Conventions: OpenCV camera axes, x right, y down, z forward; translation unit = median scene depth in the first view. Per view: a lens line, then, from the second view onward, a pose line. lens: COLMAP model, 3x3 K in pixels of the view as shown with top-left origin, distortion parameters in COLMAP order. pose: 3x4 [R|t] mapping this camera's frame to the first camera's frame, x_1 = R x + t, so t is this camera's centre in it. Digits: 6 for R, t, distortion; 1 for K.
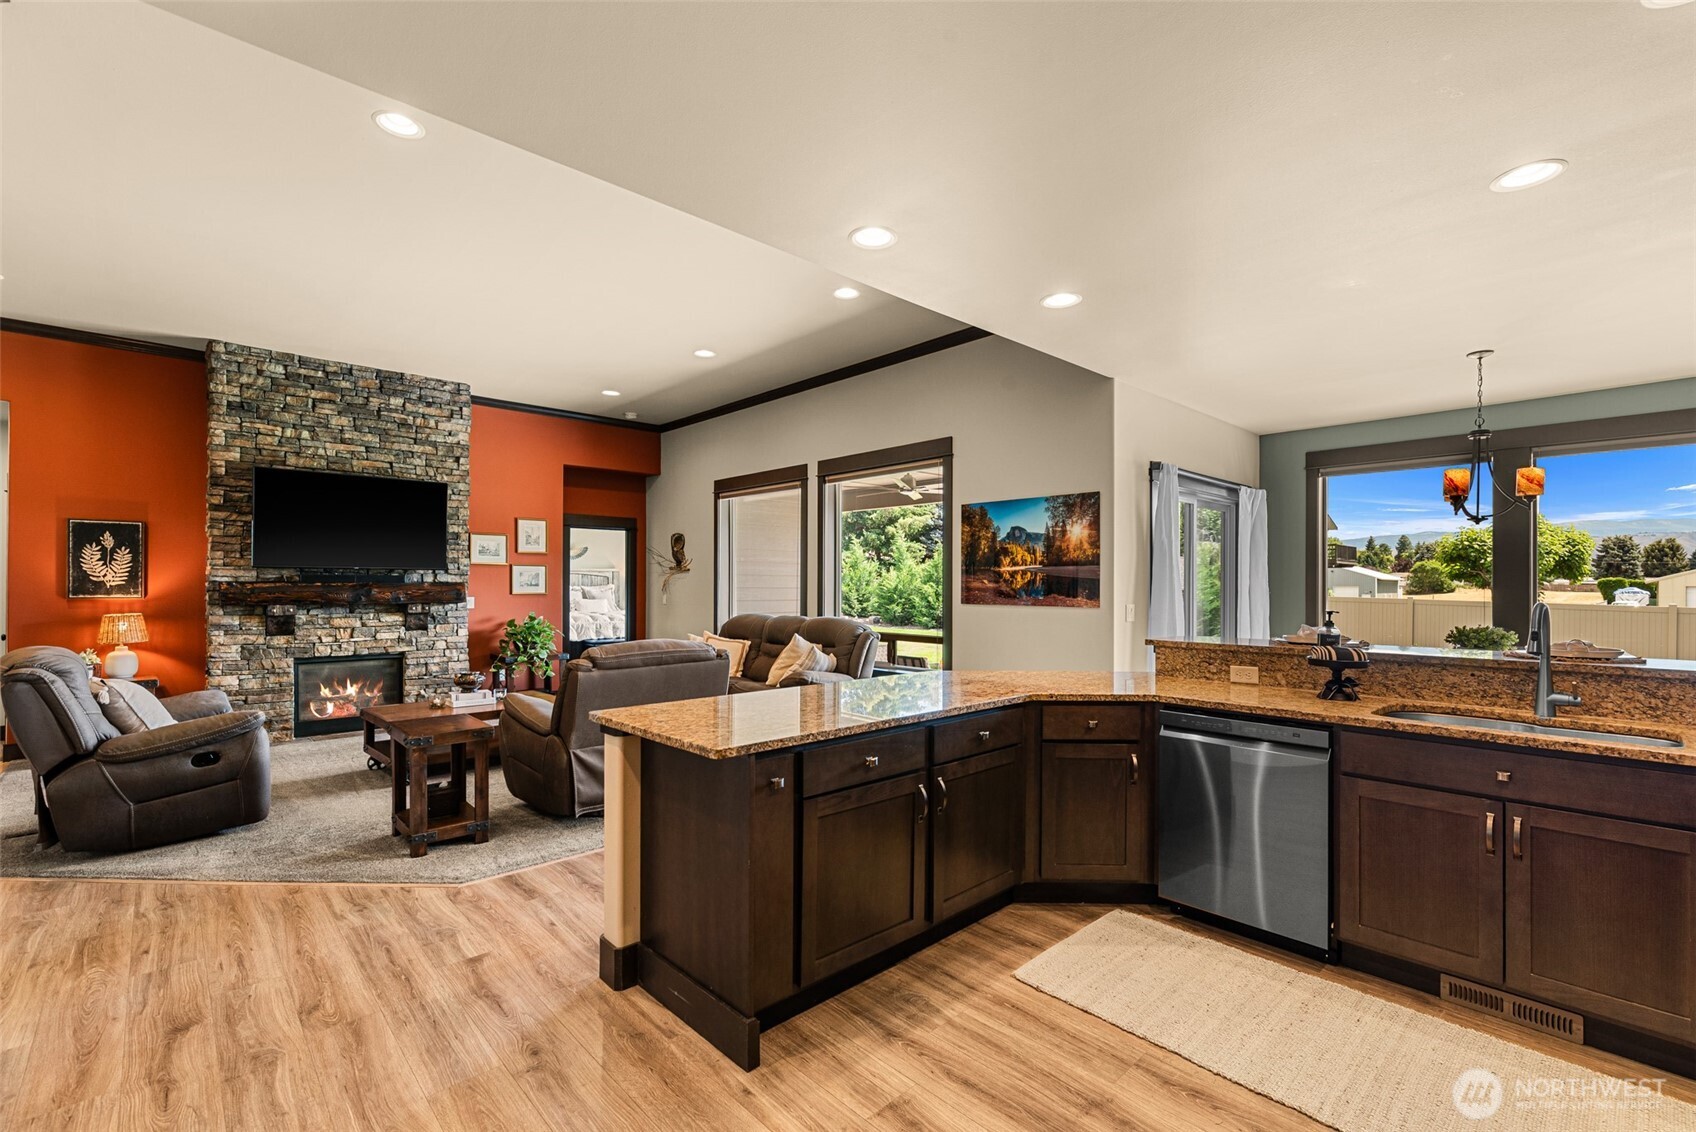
lens RADIAL K [[742.8, 0, 859.3], [0, 742.8, 583.5], [0, 0, 1]] dist [-0.002712, -0.000068]
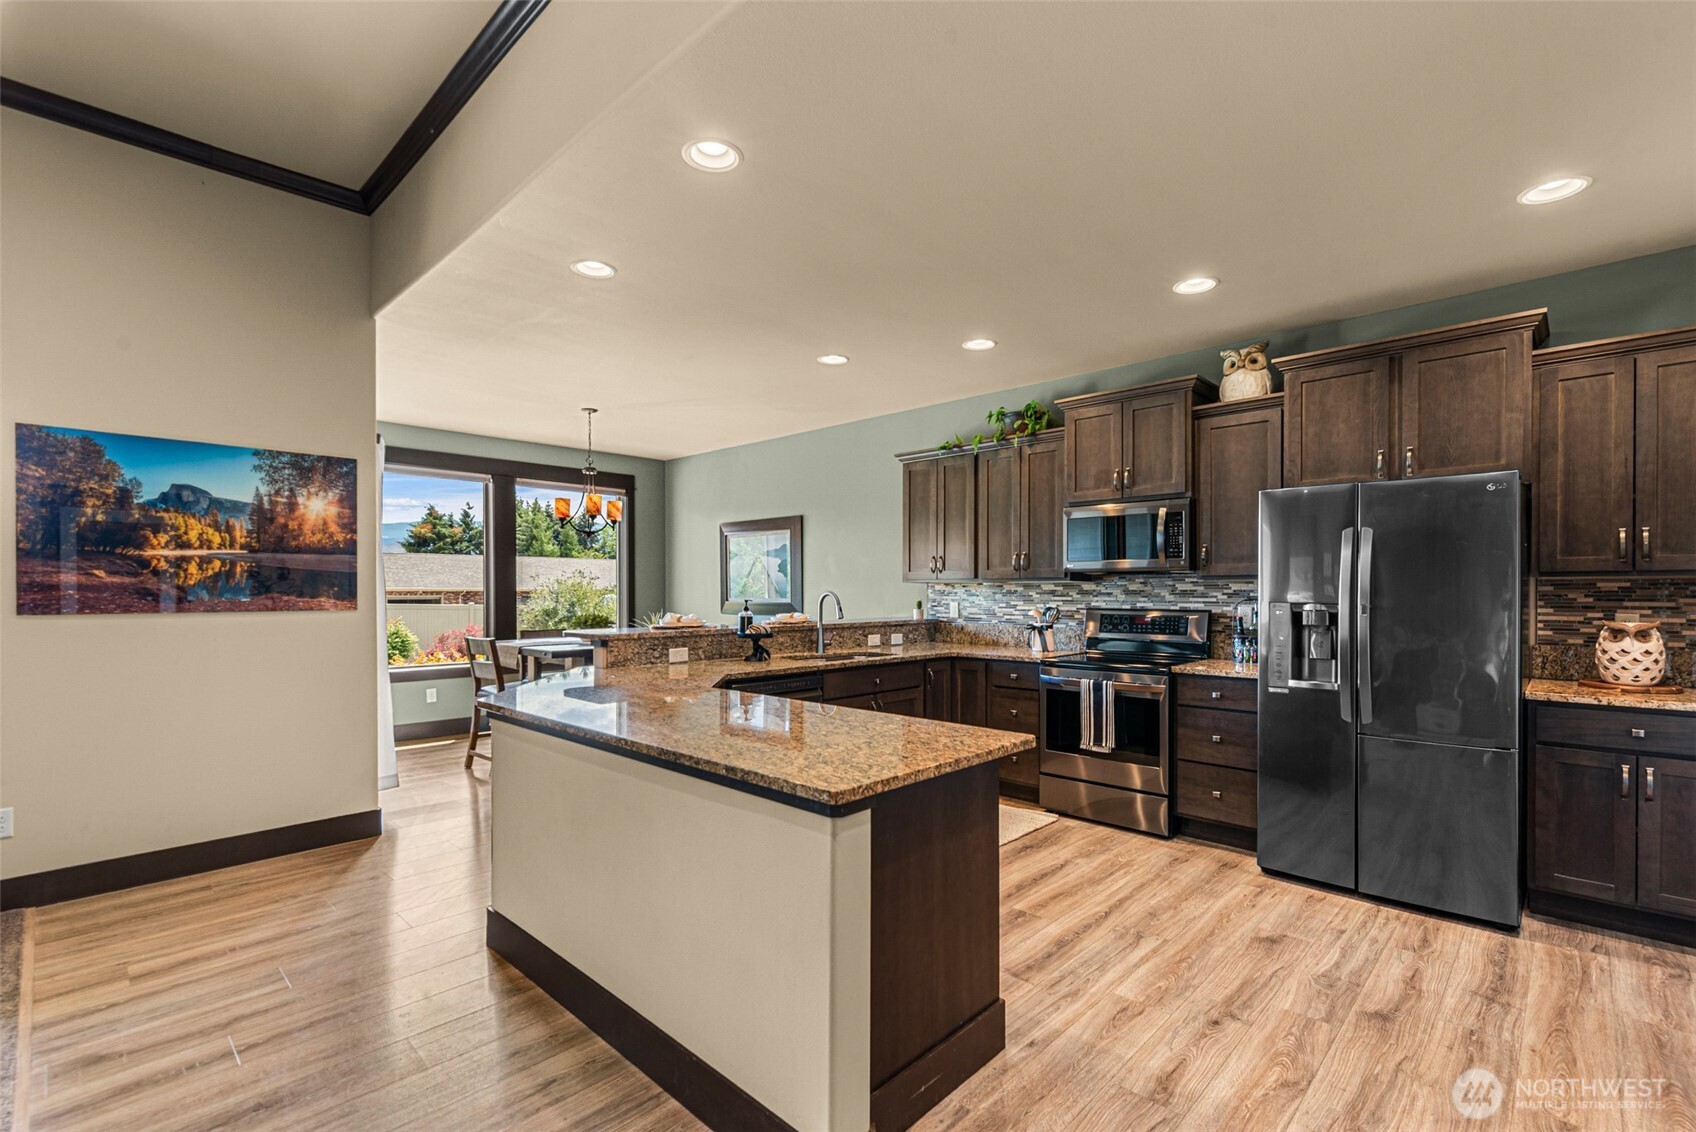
lens RADIAL K [[742.8, 0, 859.7], [0, 742.8, 598.9], [0, 0, 1]] dist [-0.002712, -0.000068]
pose [[-0.050631, -0.016301, 0.998584, -0.403510], [-0.003091, 0.999865, 0.016166, 0.005935], [-0.998713, -0.002268, -0.050674, 0.435514]]
